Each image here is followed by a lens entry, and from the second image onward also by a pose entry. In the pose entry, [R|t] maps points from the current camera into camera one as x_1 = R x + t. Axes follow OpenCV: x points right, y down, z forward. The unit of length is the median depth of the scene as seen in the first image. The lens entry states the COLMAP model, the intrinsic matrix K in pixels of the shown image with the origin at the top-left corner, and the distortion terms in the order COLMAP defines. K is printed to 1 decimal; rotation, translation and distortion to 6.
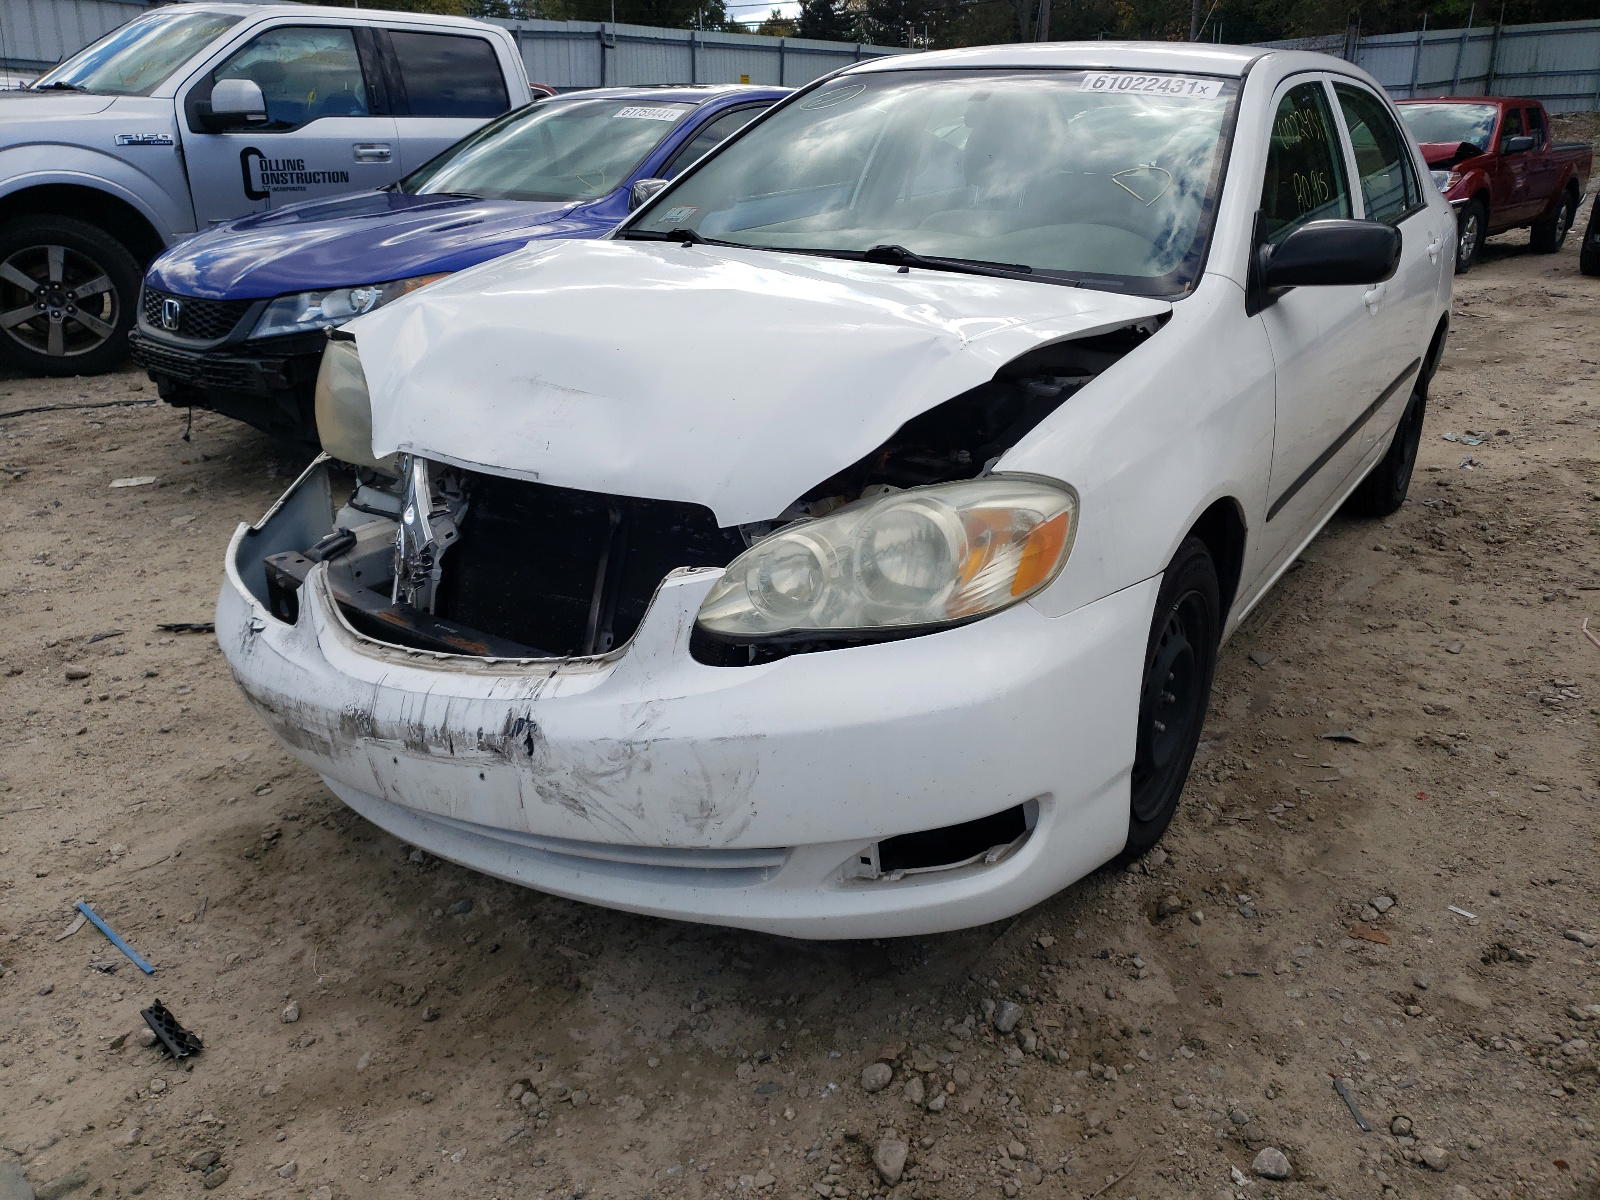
lens RADIAL K [[1167.5, 0, 862.5], [0, 1167.5, 550.9], [0, 0, 1]] dist [0.120272, -0.259970]
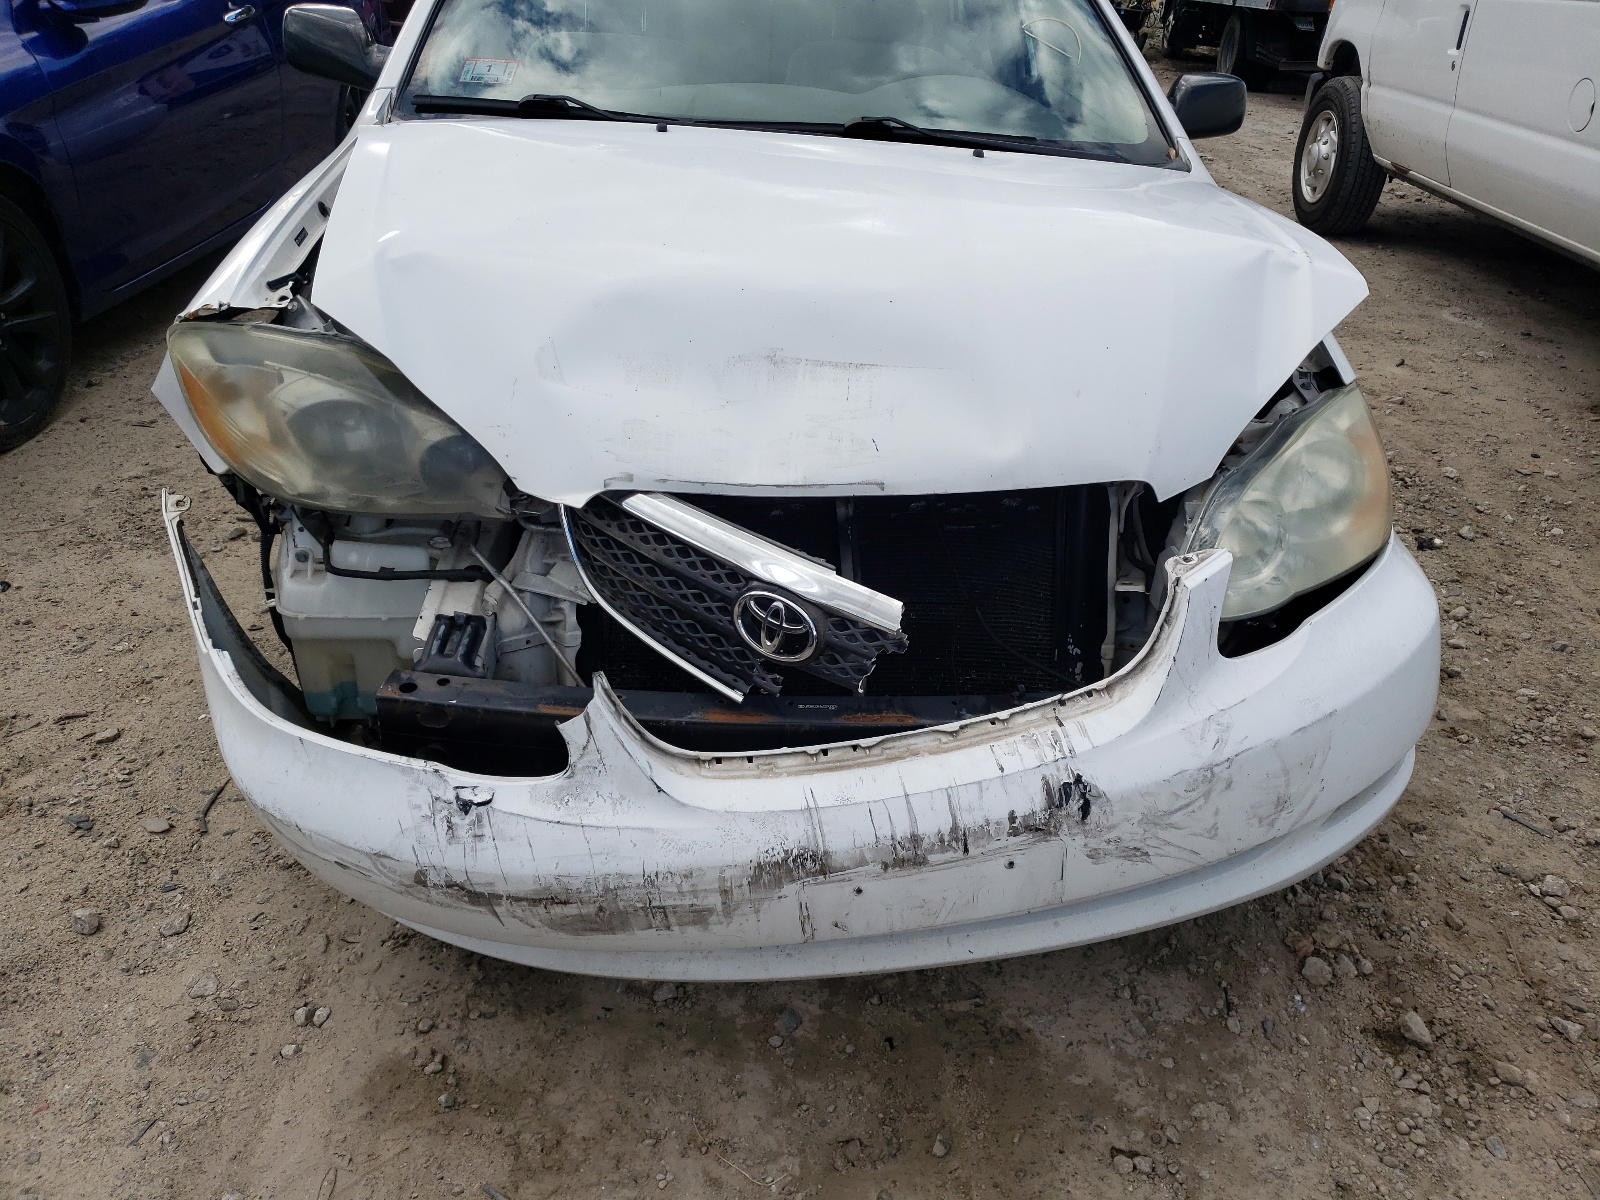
lens RADIAL K [[1167.5, 0, 862.5], [0, 1167.5, 550.9], [0, 0, 1]] dist [0.120272, -0.259970]
pose [[0.784355, -0.252298, 0.566687, -0.818184], [0.147809, 0.963252, 0.224272, -0.220190], [-0.602445, -0.092147, 0.792823, 0.435422]]
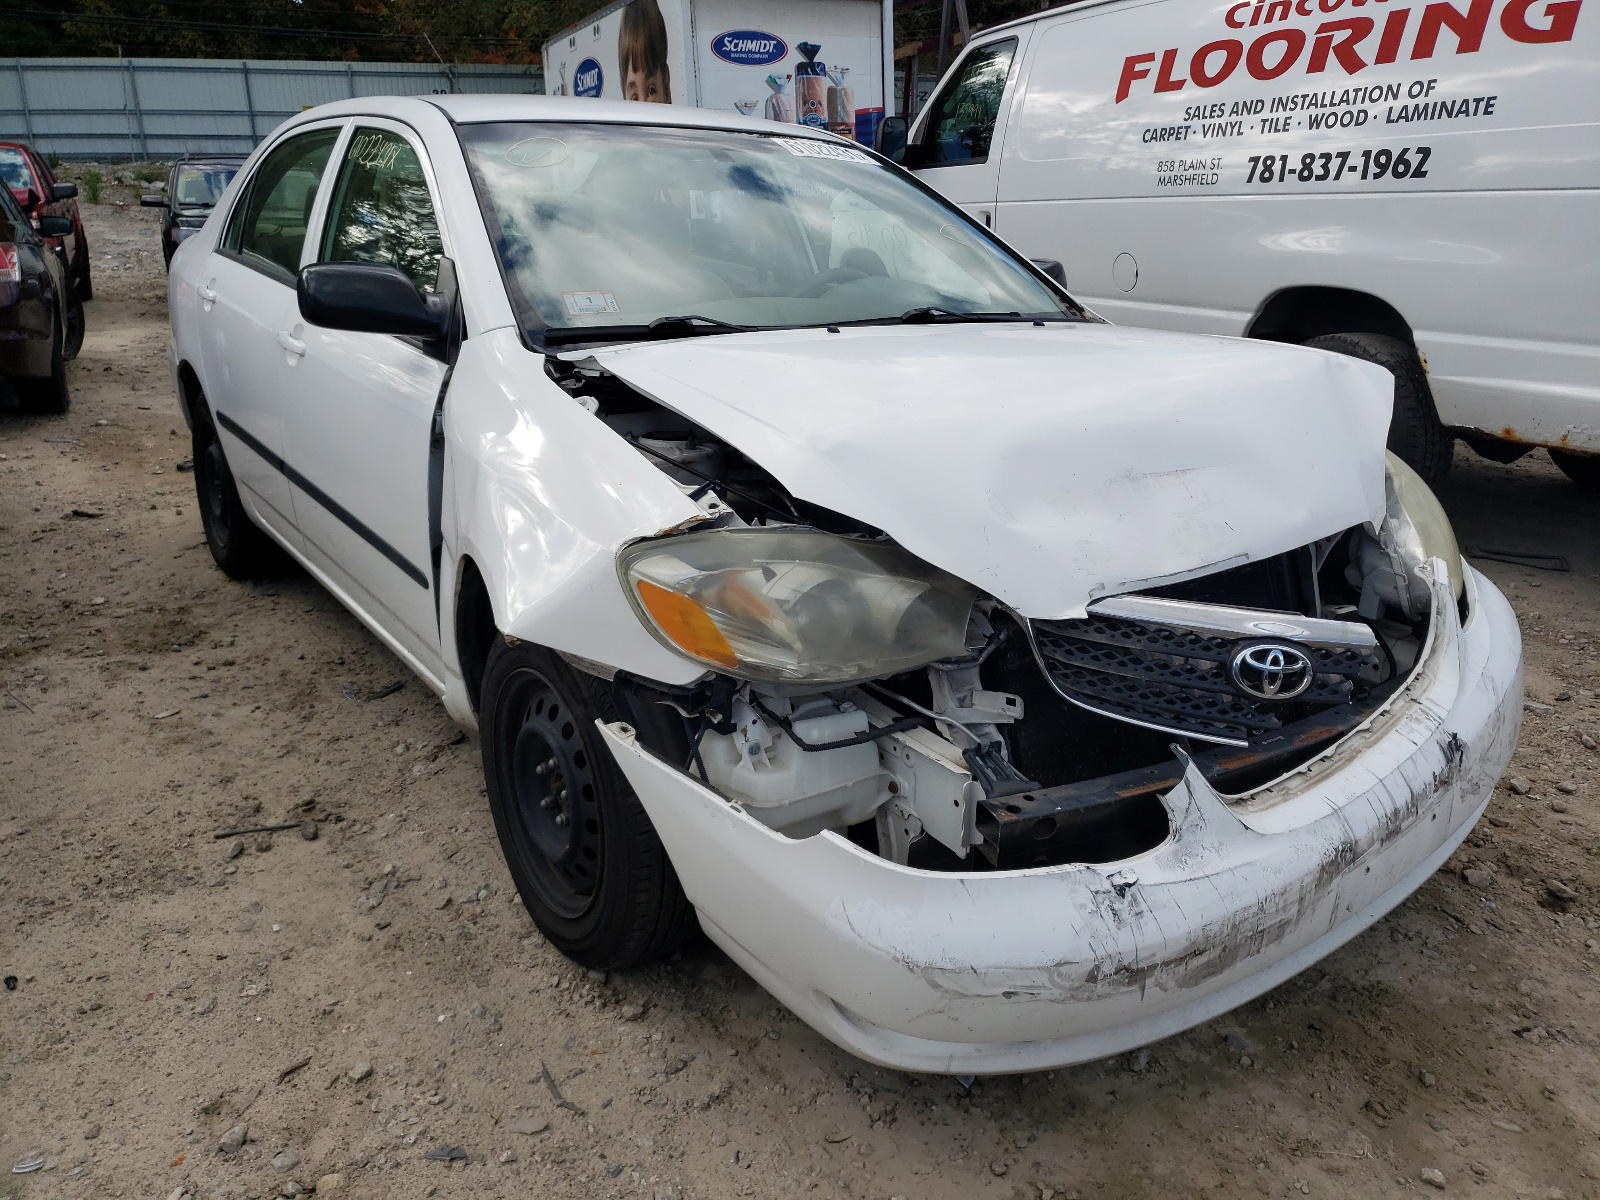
lens RADIAL K [[1170.2, 0, 826.2], [0, 1170.2, 529.7], [0, 0, 1]] dist [-0.010295, -0.007289]
pose [[0.421267, -0.254976, 0.870357, -1.399682], [0.289063, 0.947366, 0.137625, -0.354271], [-0.859638, 0.193611, 0.472798, 0.931816]]
